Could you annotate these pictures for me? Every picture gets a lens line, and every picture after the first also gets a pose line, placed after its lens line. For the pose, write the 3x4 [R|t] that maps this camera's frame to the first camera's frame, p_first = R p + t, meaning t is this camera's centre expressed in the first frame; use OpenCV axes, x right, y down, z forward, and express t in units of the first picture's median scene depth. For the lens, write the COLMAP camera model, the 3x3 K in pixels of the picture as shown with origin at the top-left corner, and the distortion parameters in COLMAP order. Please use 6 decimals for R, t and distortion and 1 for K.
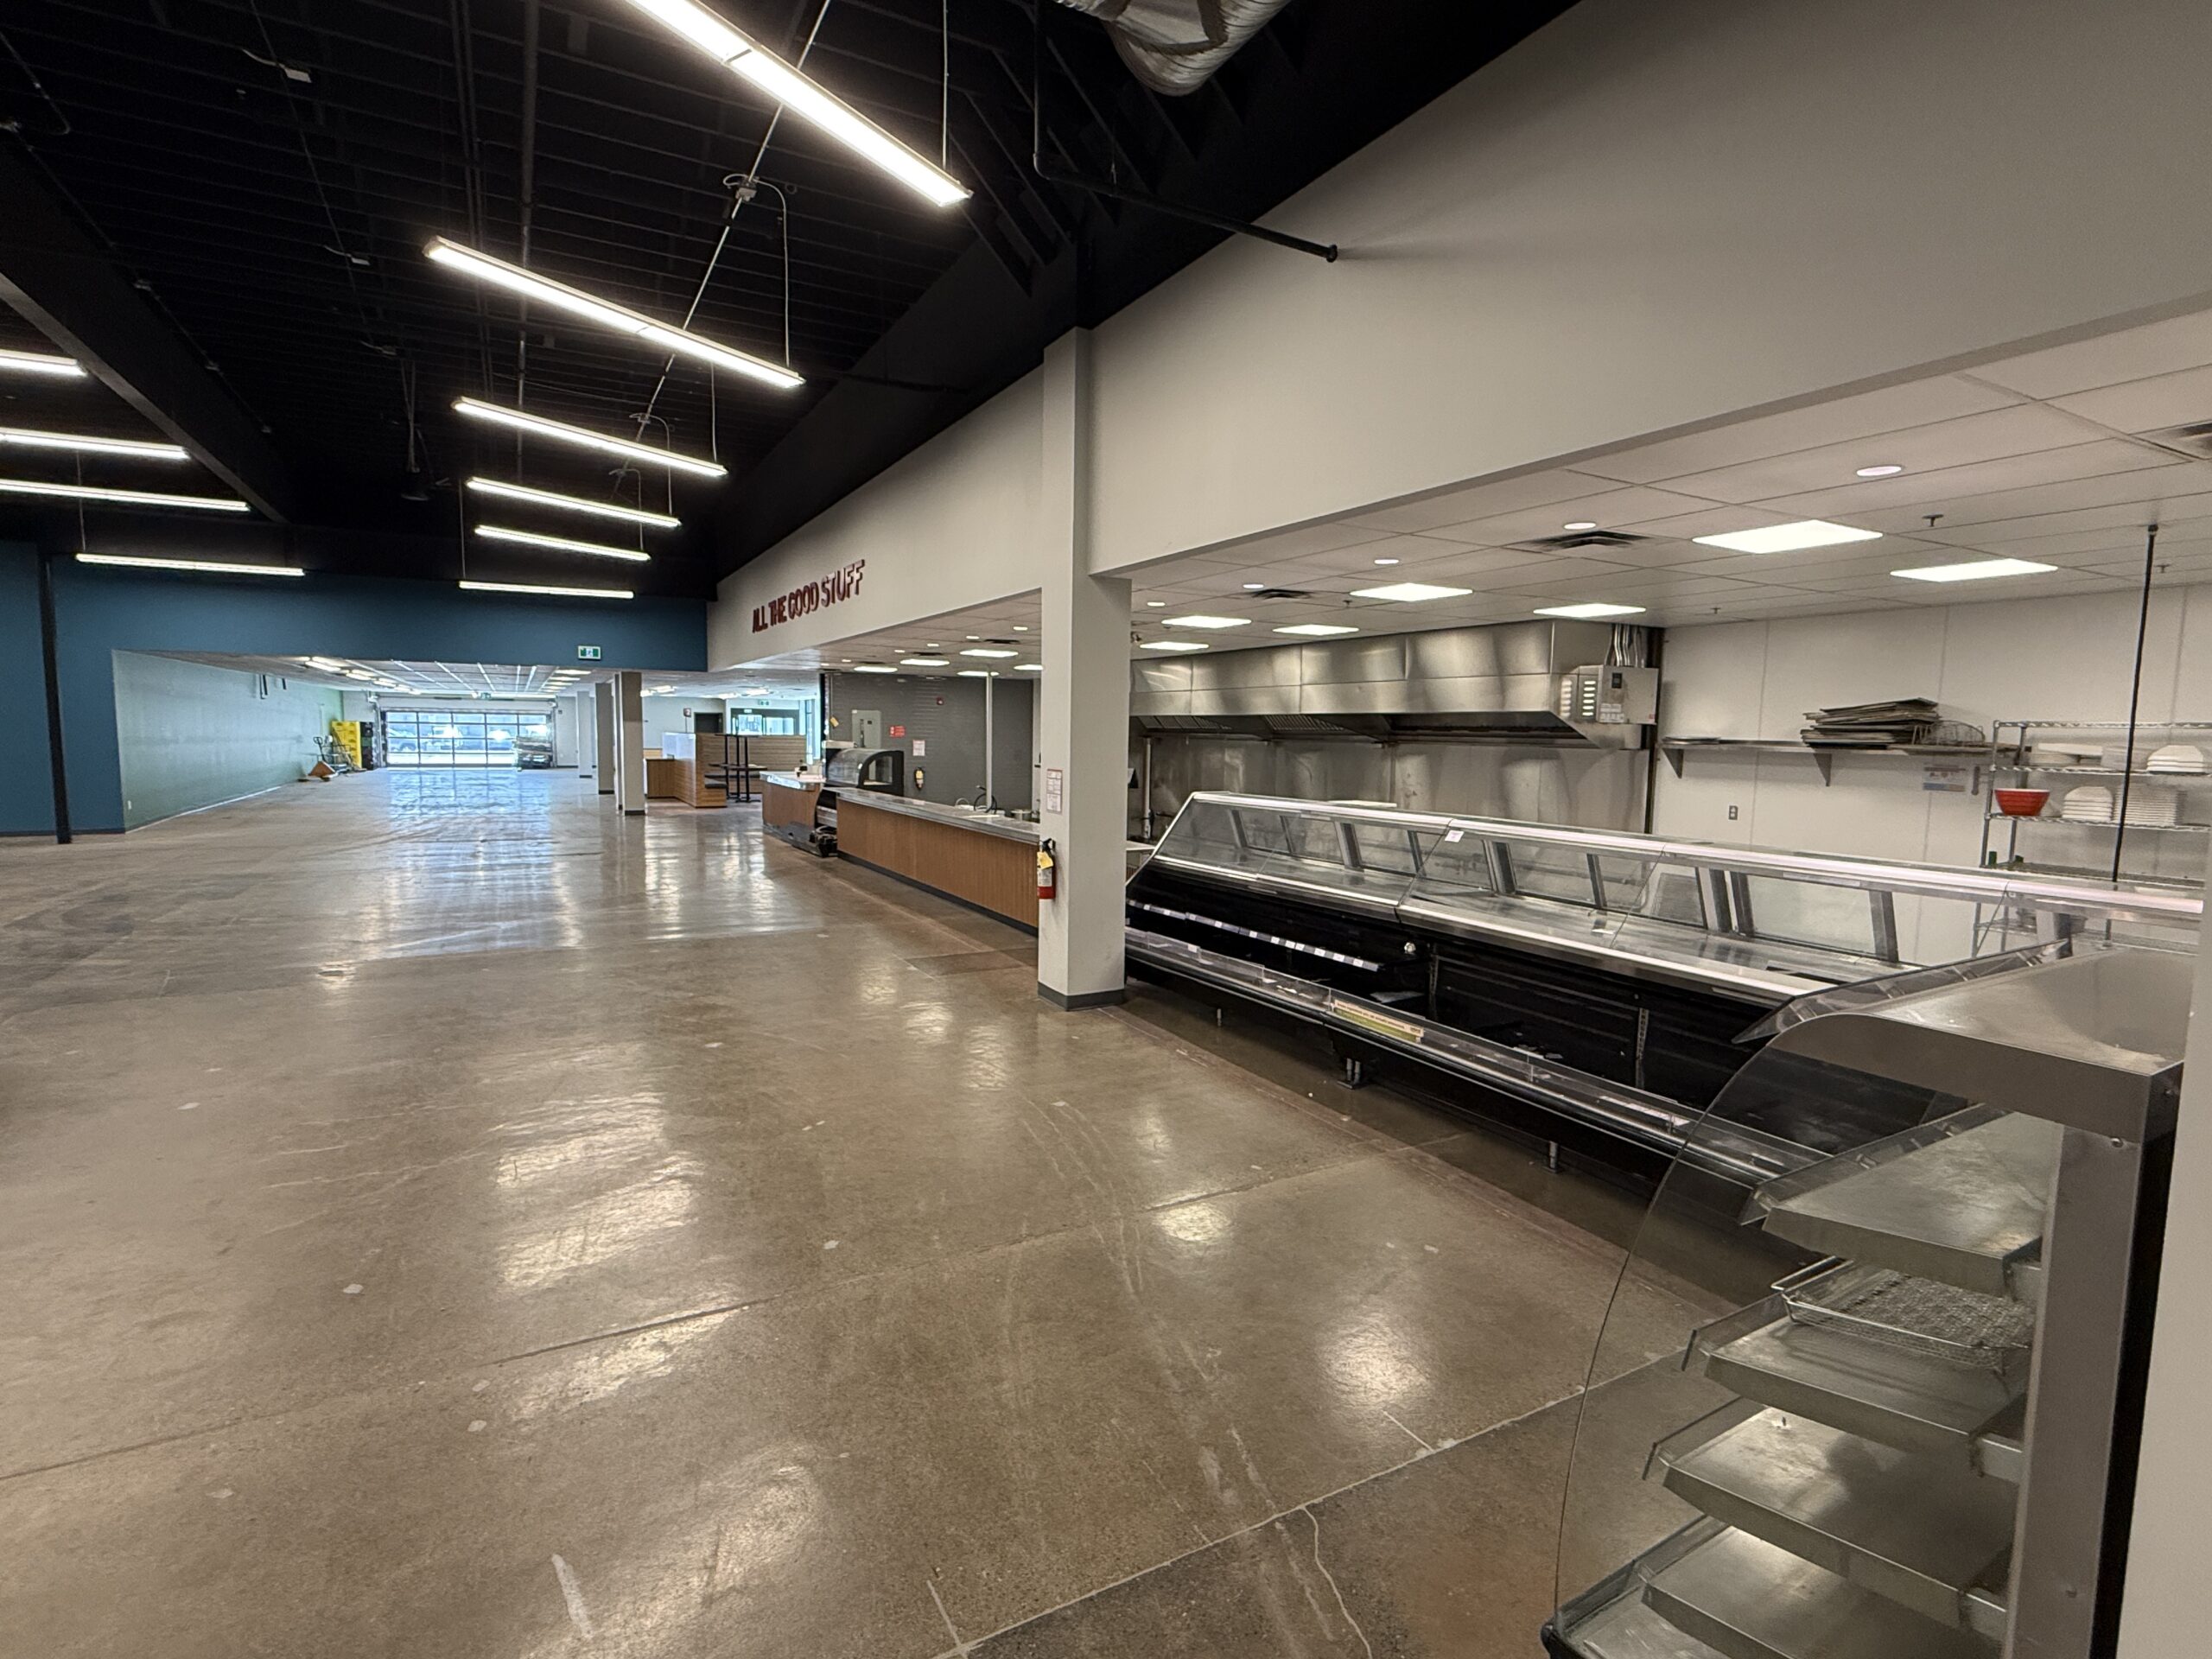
lens RADIAL K [[1078.0, 0, 1099.5], [0, 1078.0, 840.6], [0, 0, 1]] dist [0.001275, -0.000675]
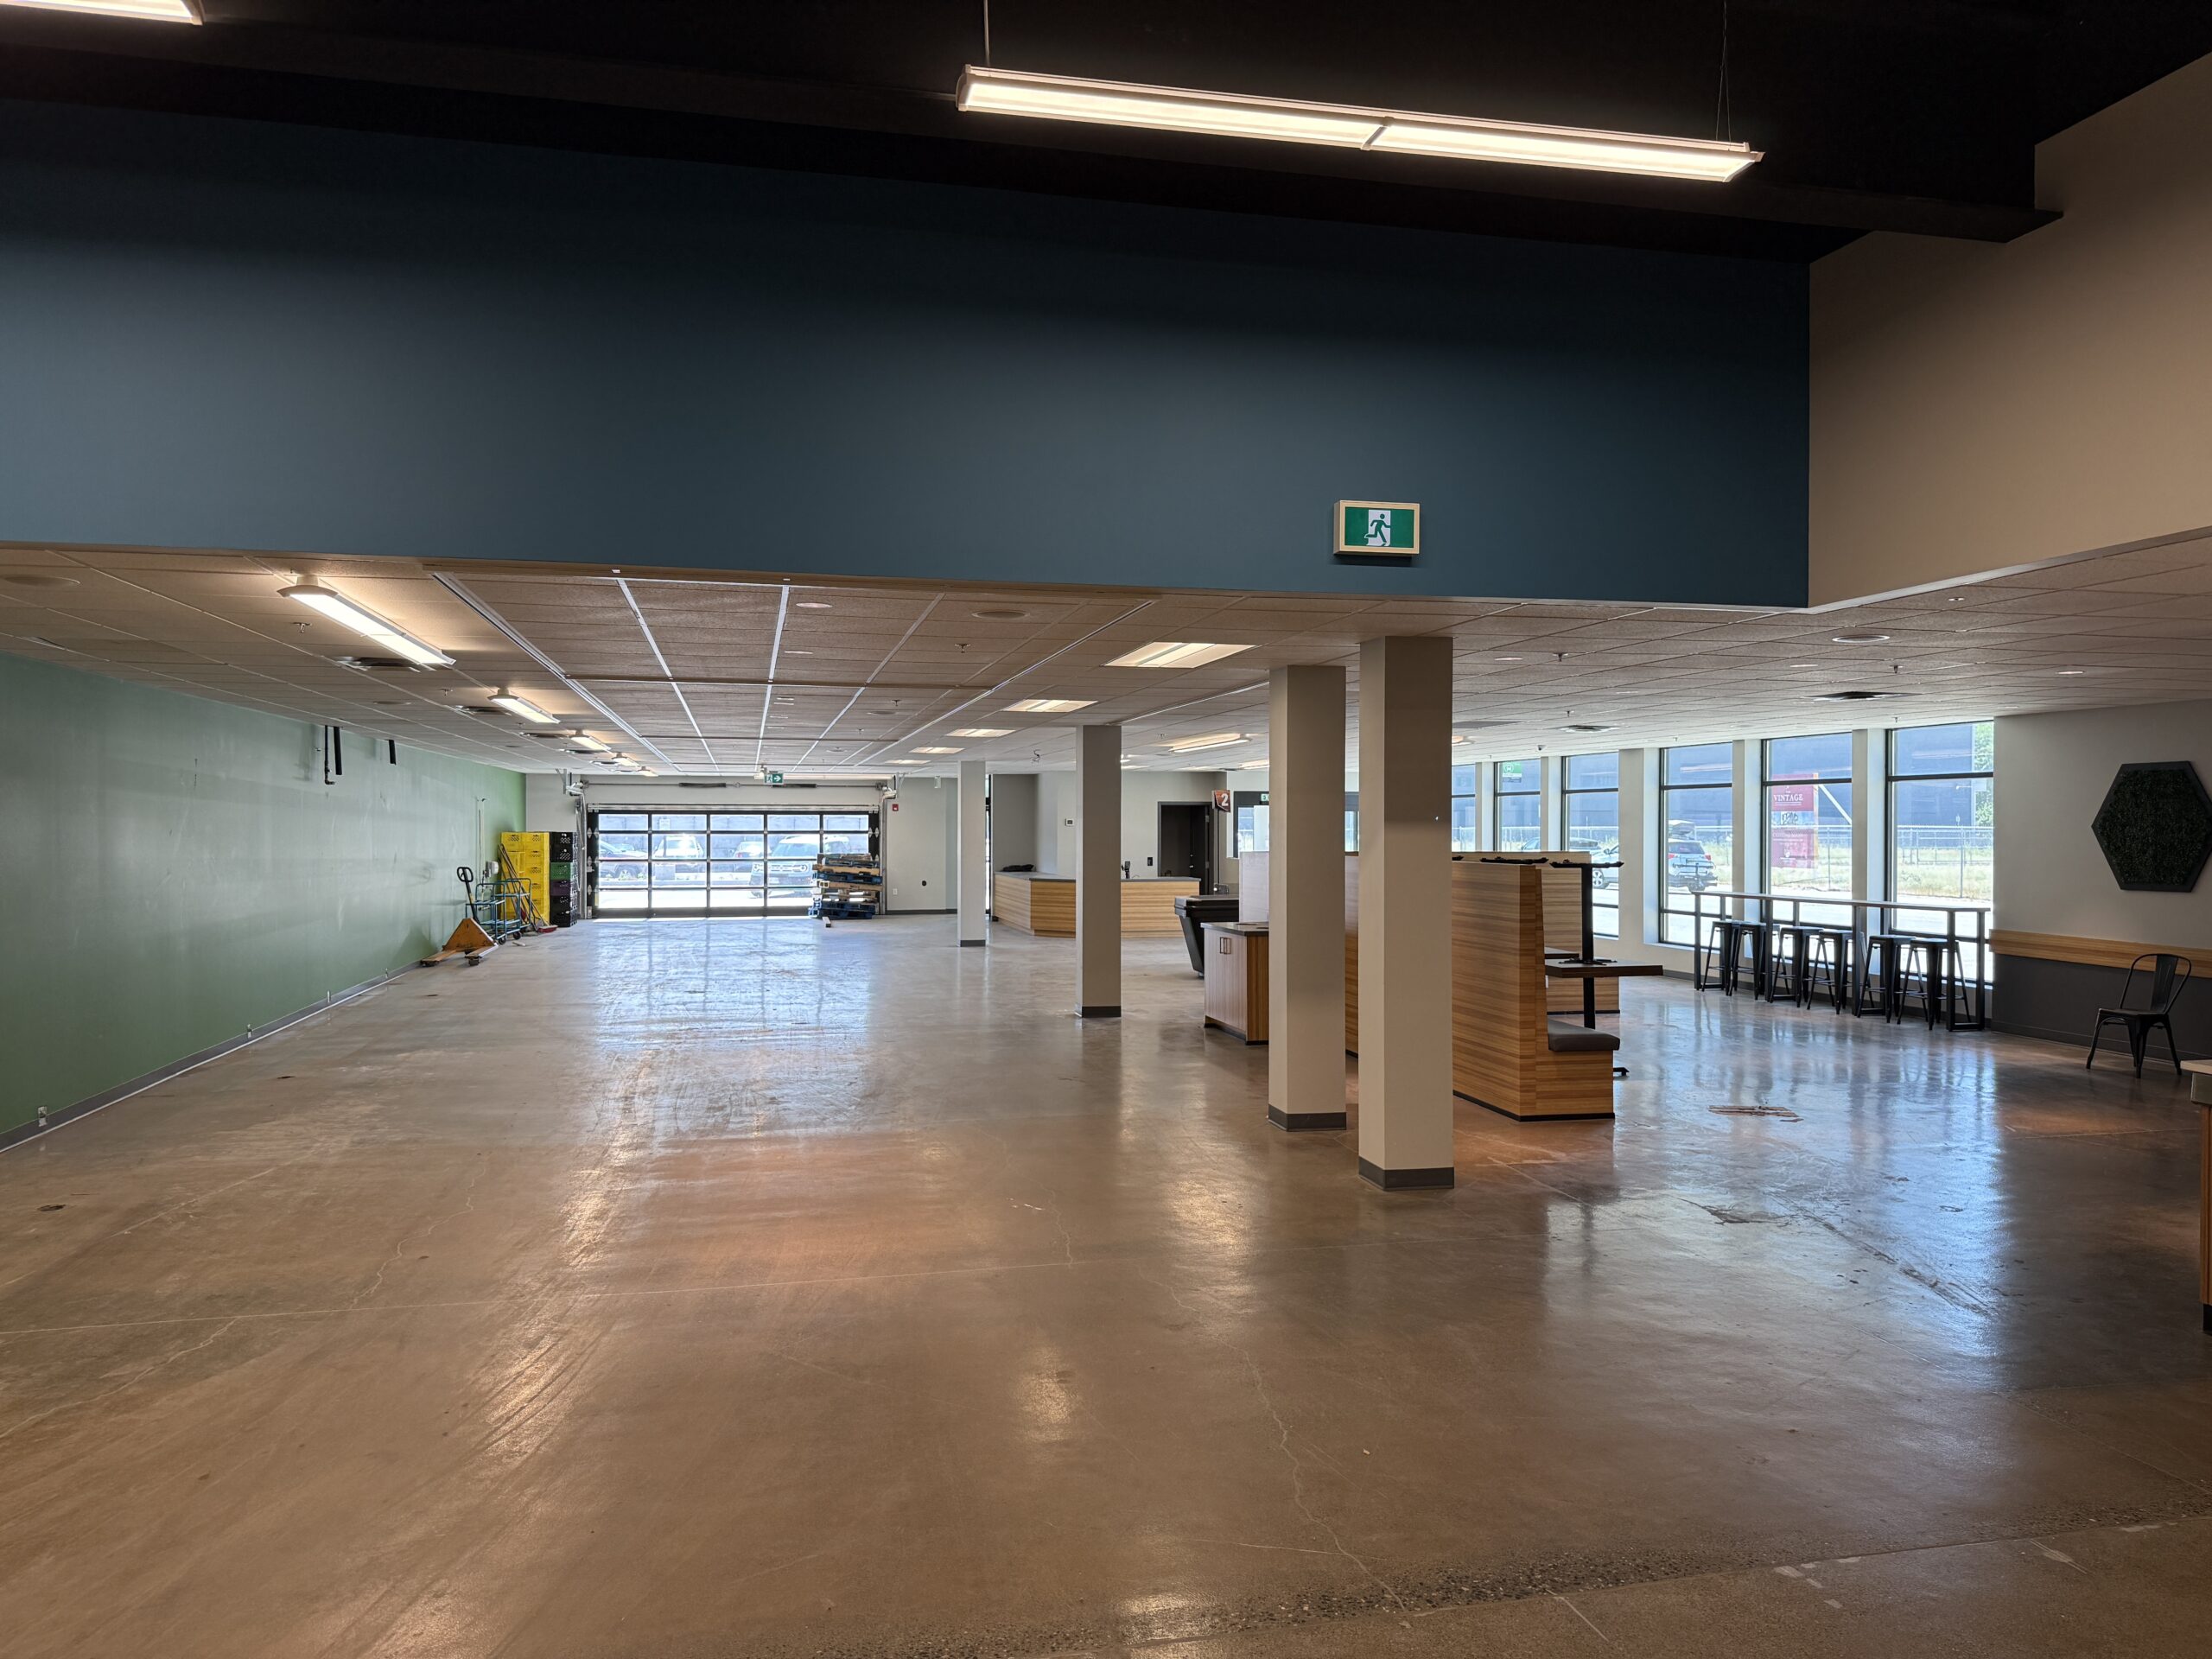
lens RADIAL K [[1552.9, 0, 1109.8], [0, 1552.9, 825.6], [0, 0, 1]] dist [-0.003384, -0.002057]
pose [[0.965182, -0.015016, -0.261147, -0.236192], [-0.012054, 0.994737, -0.101748, -0.041305], [0.261301, 0.101354, 0.959922, 0.360335]]
